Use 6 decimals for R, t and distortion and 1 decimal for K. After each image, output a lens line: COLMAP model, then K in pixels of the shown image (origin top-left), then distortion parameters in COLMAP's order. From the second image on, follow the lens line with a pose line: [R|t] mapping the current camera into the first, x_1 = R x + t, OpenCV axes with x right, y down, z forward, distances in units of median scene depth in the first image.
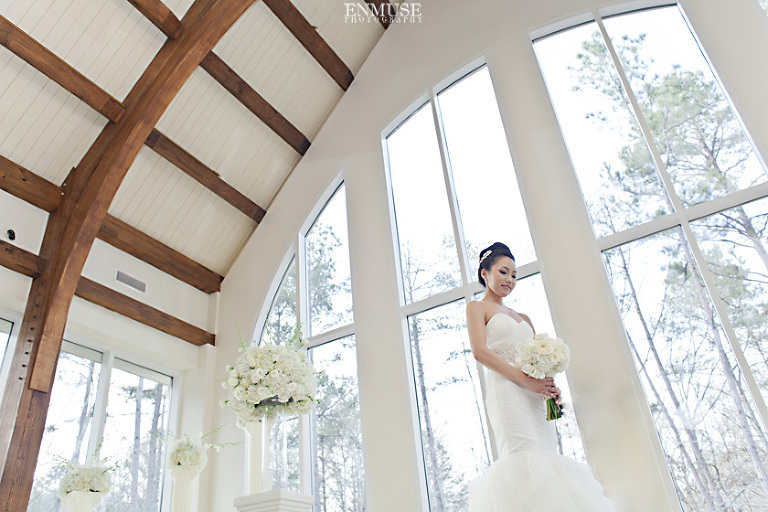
lens RADIAL K [[608.8, 0, 384.0], [0, 608.8, 256.0], [0, 0, 1]] dist [-0.011098, -0.004082]
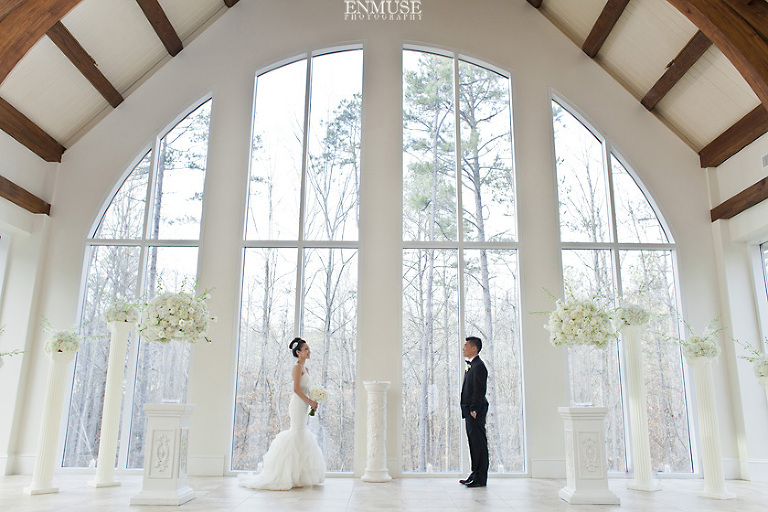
lens RADIAL K [[618.2, 0, 384.0], [0, 618.2, 256.0], [0, 0, 1]] dist [0.005091, 0.004653]
pose [[0.859421, 0.207815, 0.467128, -0.263786], [-0.337144, 0.917221, 0.212225, -0.210336], [-0.384356, -0.339880, 0.858343, -0.170146]]
